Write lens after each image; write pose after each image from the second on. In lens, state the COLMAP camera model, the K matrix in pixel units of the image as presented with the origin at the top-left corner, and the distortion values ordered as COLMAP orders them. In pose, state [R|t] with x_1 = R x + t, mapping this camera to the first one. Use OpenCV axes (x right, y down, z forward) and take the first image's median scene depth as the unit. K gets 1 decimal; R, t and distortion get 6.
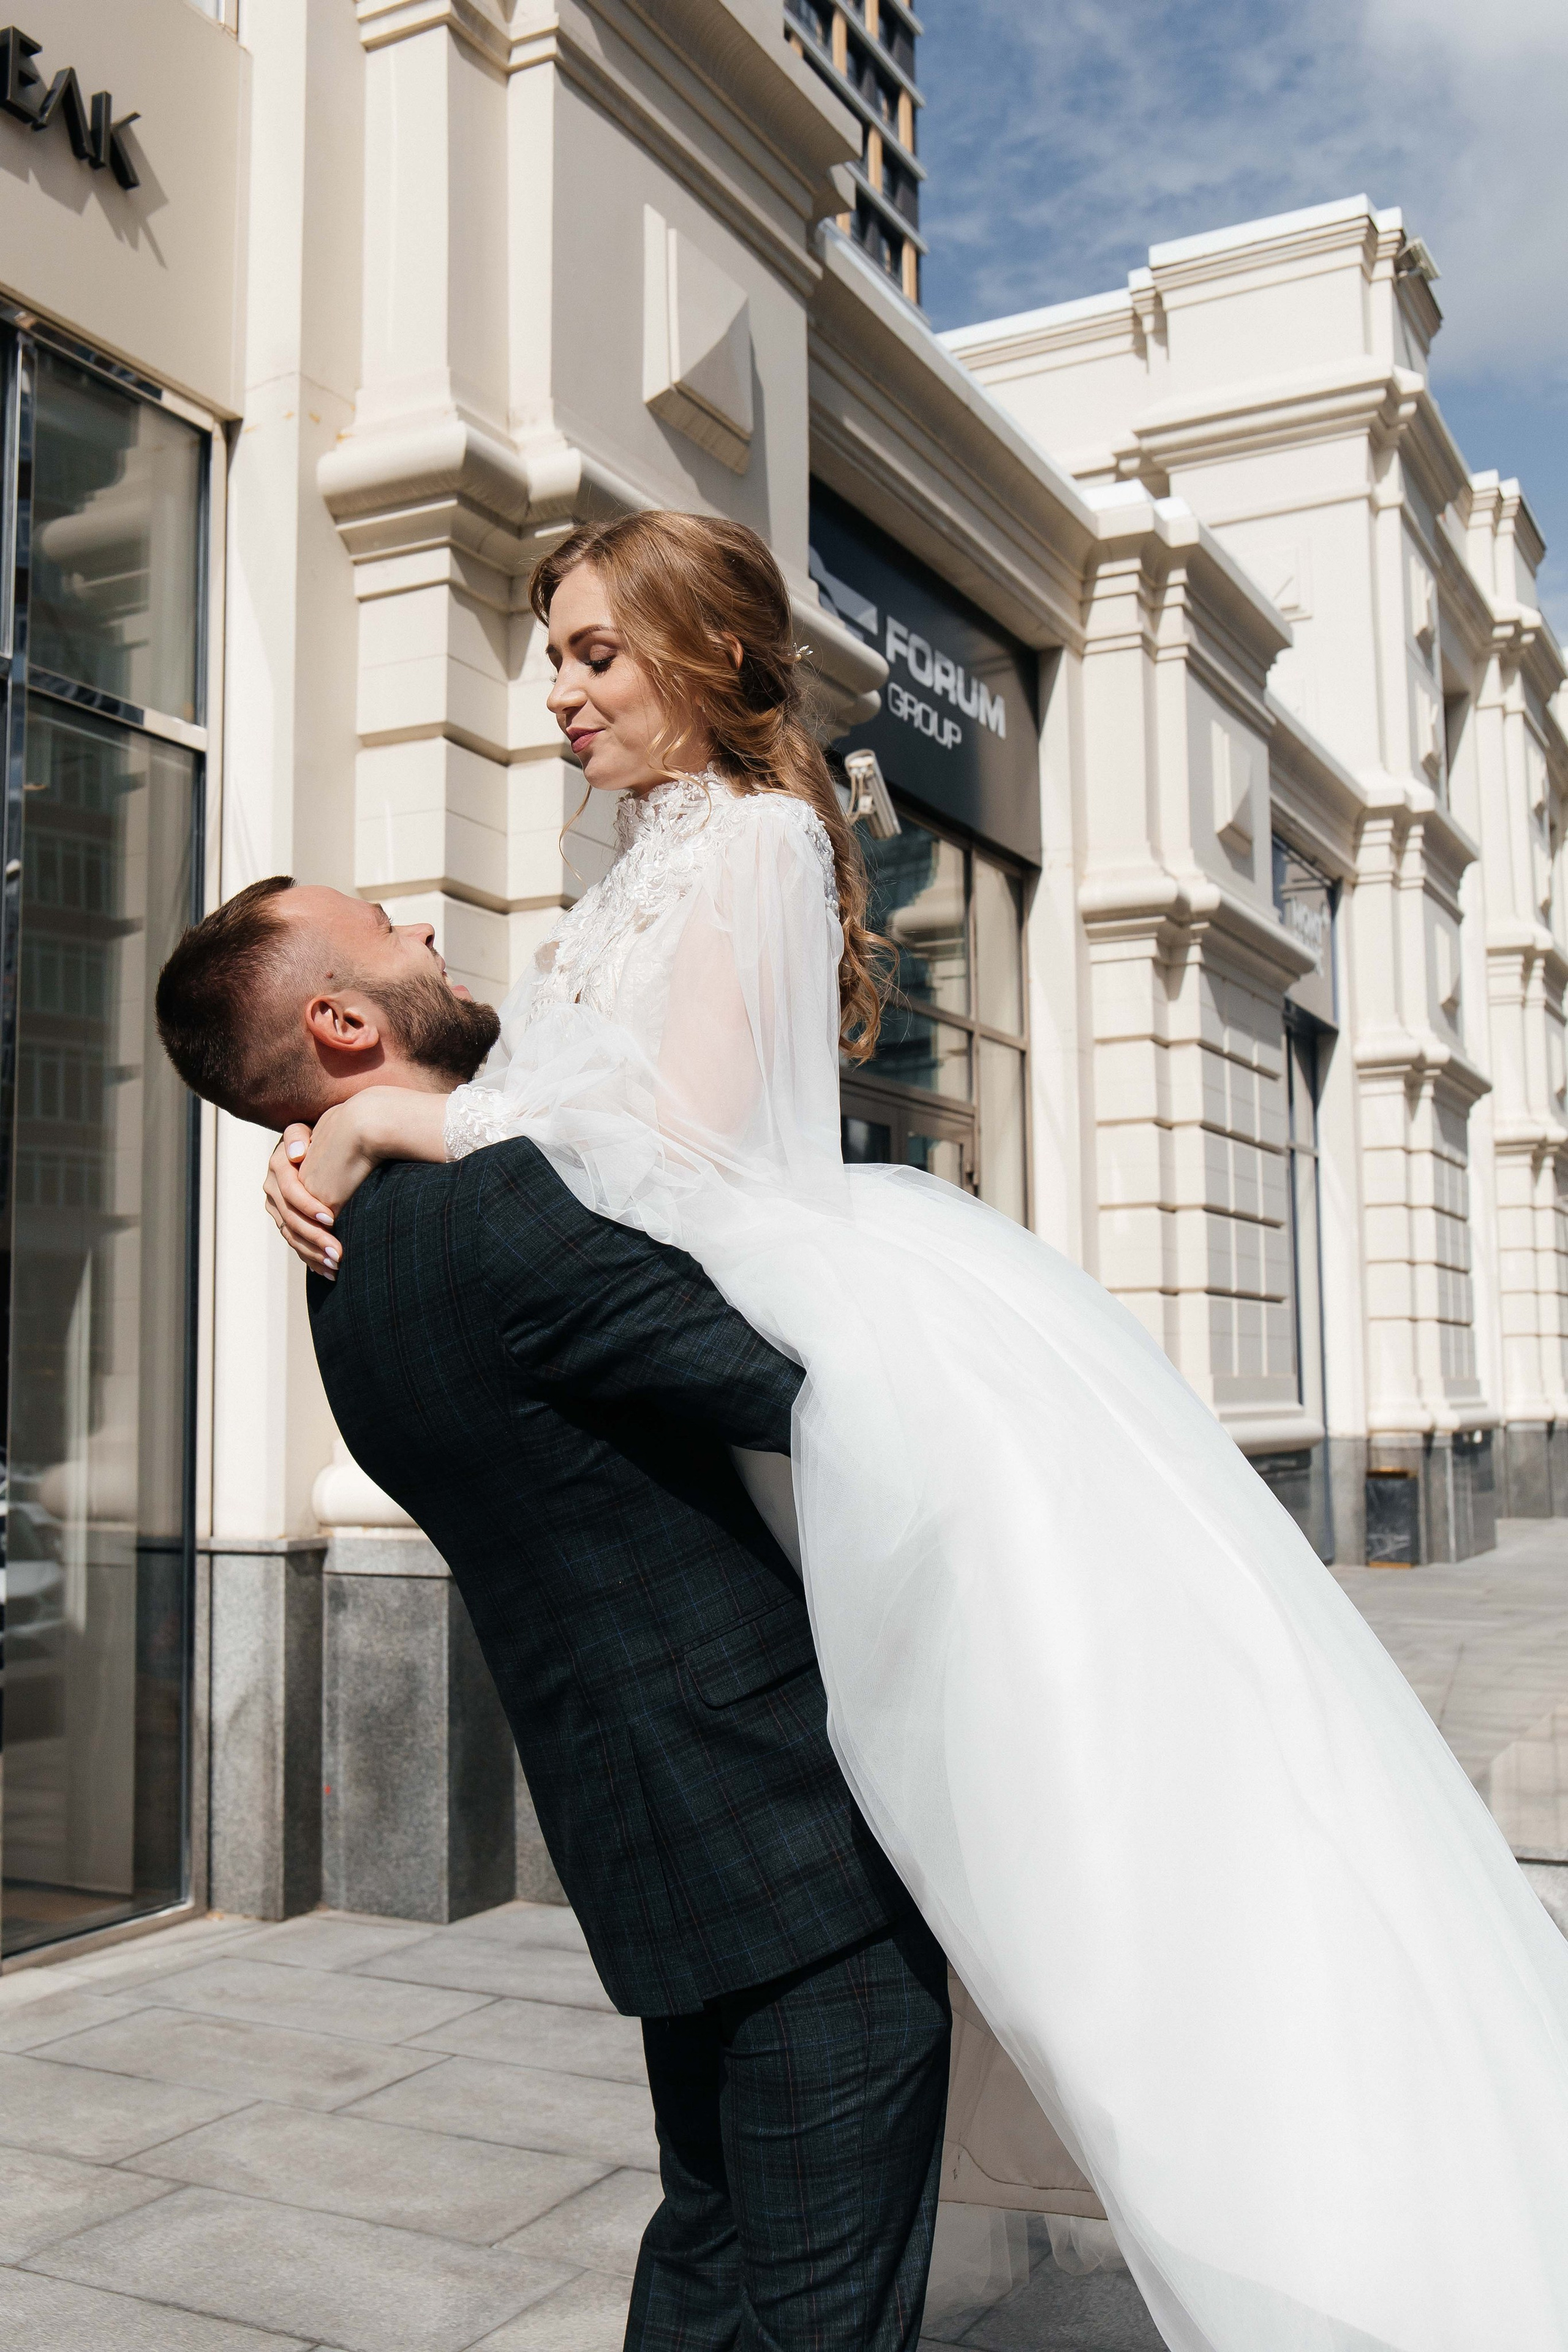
lens RADIAL K [[2230.0, 0, 784.4], [0, 2230.0, 1150.0], [0, 0, 1]] dist [-0.045333, -0.005203]
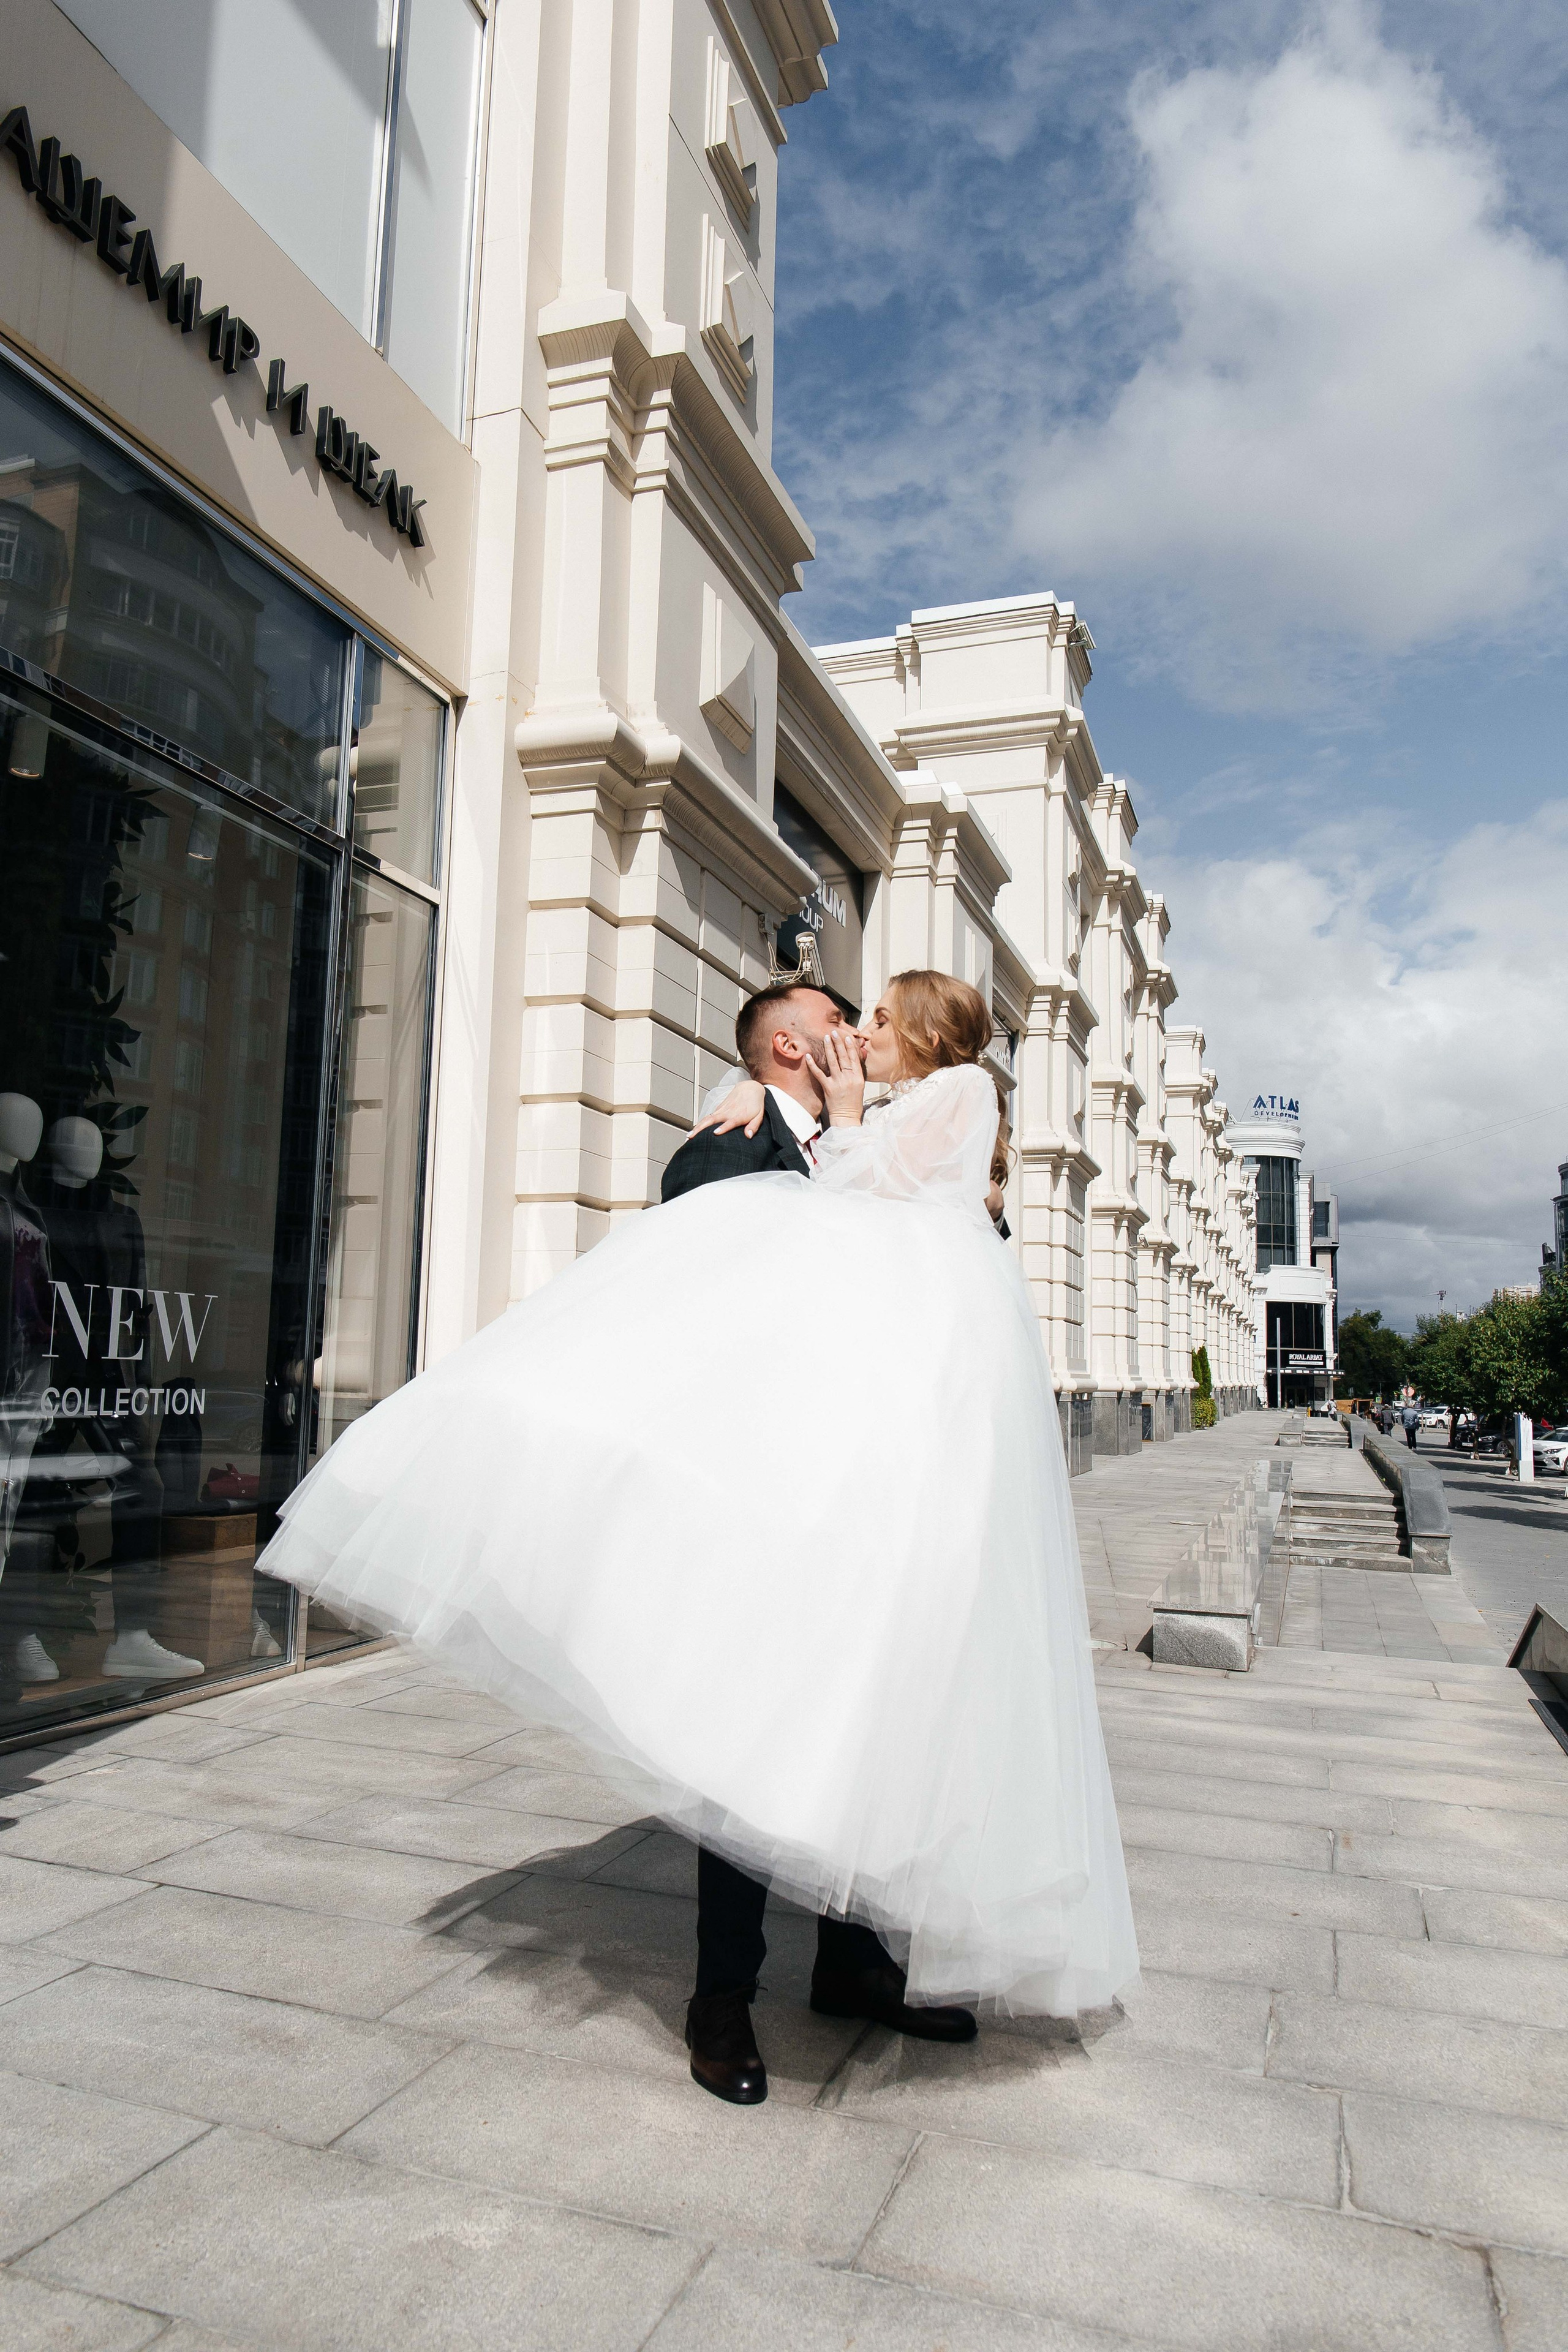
lens RADIAL K [[1588.4, 0, 736.2], [0, 1588.4, 1177.8], [0, 0, 1]] dist [-0.017476, -0.006002]
pose [[0.989682, 0.047869, 0.135049, -0.113012], [-0.045190, 0.998717, -0.022832, 0.017871], [-0.135969, 0.016493, 0.990576, -0.084794]]
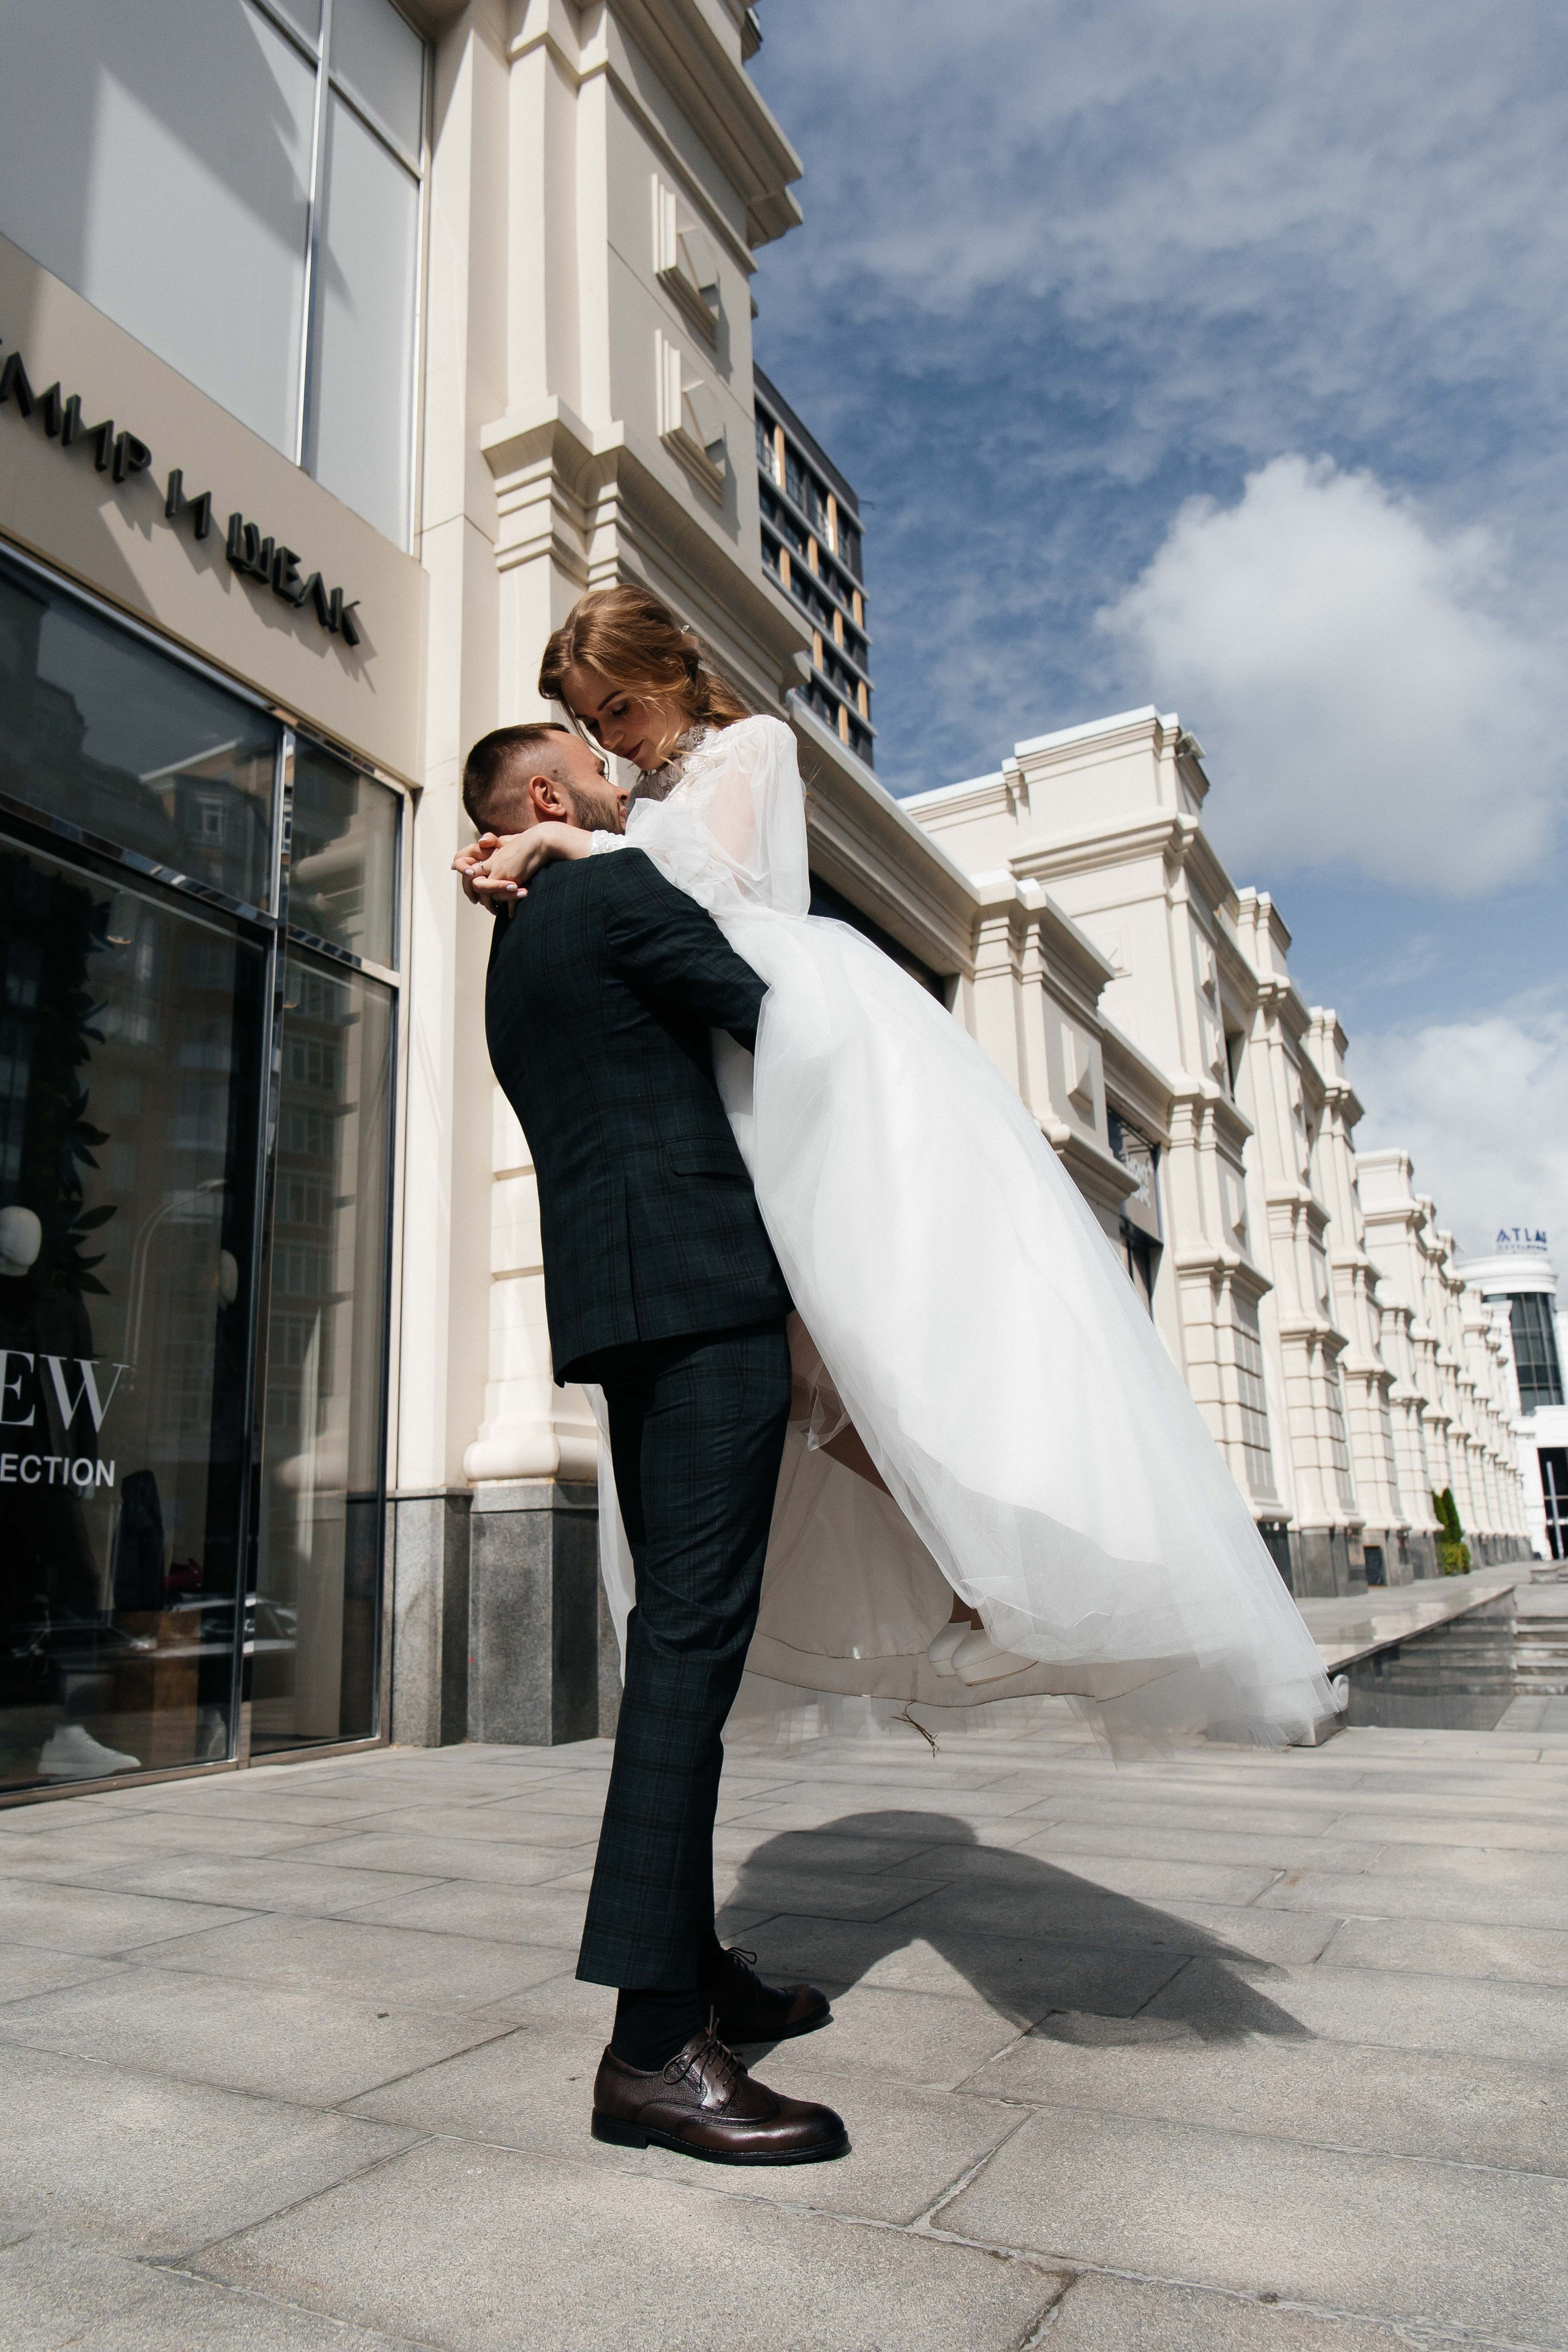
lens RADIAL K [[1561.7, 0, 785.5], [0, 1561.7, 1218.3], [0, 0, 1]] dist [-0.032579, 0.001885]
pose [[0.999663, -0.023568, -0.010851, 0.013016], [0.021913, 0.990833, -0.133300, 0.078878], [0.013893, 0.133018, 0.991016, -0.040938]]
